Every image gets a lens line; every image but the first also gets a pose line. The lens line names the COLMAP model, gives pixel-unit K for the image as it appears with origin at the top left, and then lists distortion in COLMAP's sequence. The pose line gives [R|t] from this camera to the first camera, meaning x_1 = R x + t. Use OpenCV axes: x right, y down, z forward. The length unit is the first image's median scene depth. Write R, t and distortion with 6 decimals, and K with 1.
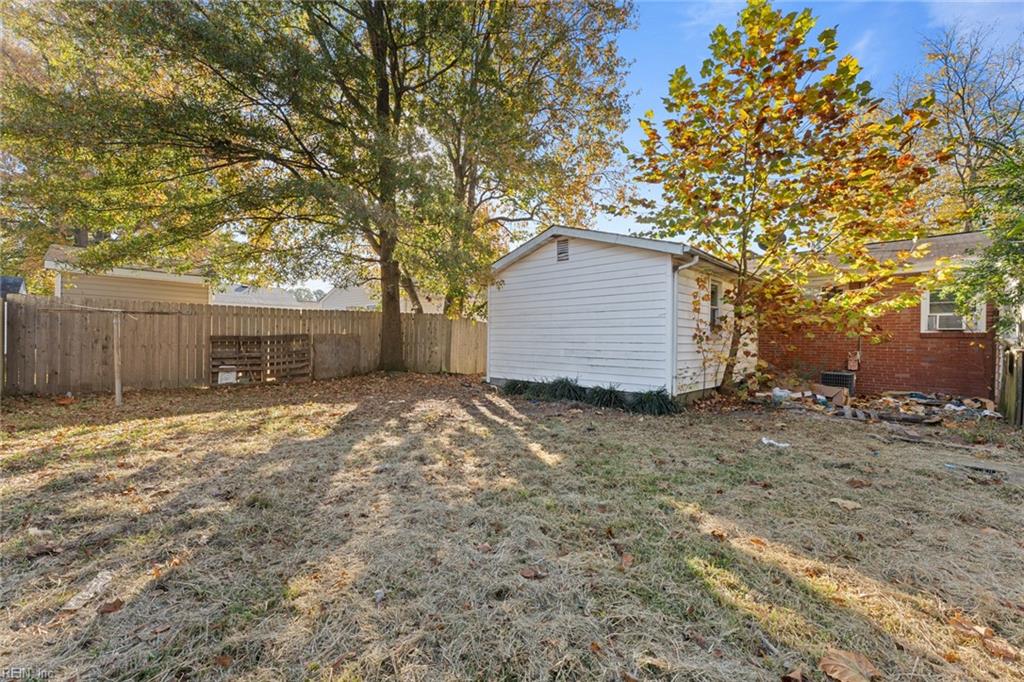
lens RADIAL K [[418.0, 0, 520.1], [0, 418.0, 340.5], [0, 0, 1]] dist [-0.000906, -0.000074]
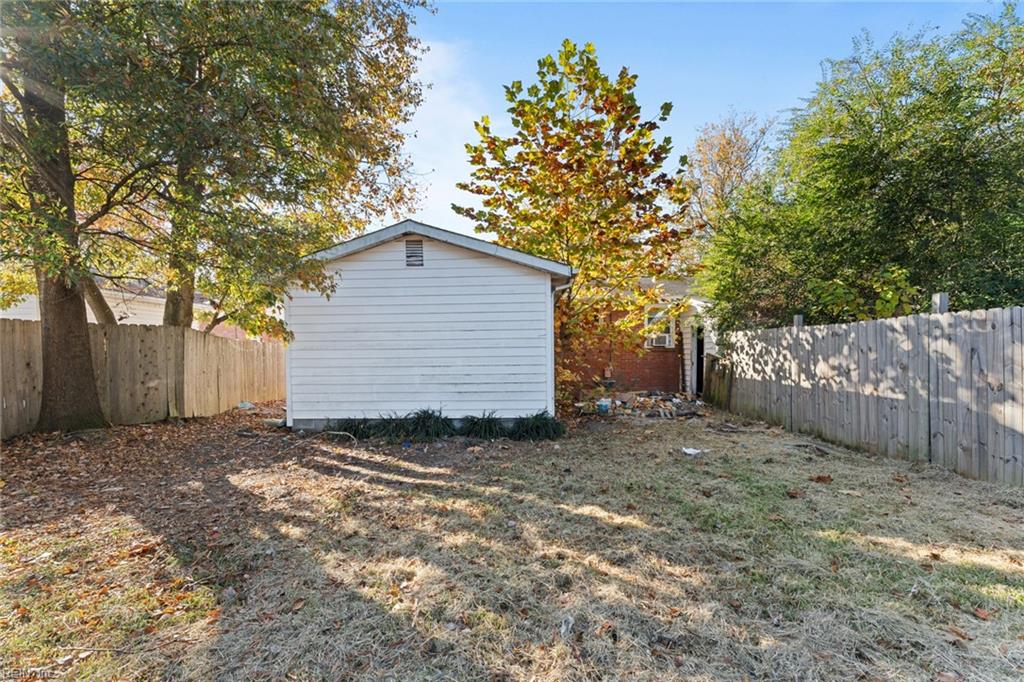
lens RADIAL K [[418.0, 0, 516.8], [0, 418.0, 362.8], [0, 0, 1]] dist [-0.000906, -0.000074]
pose [[0.742451, -0.041266, 0.668629, -0.305920], [0.019266, 0.999003, 0.040263, -0.032785], [-0.669624, -0.017012, 0.742506, 0.266590]]
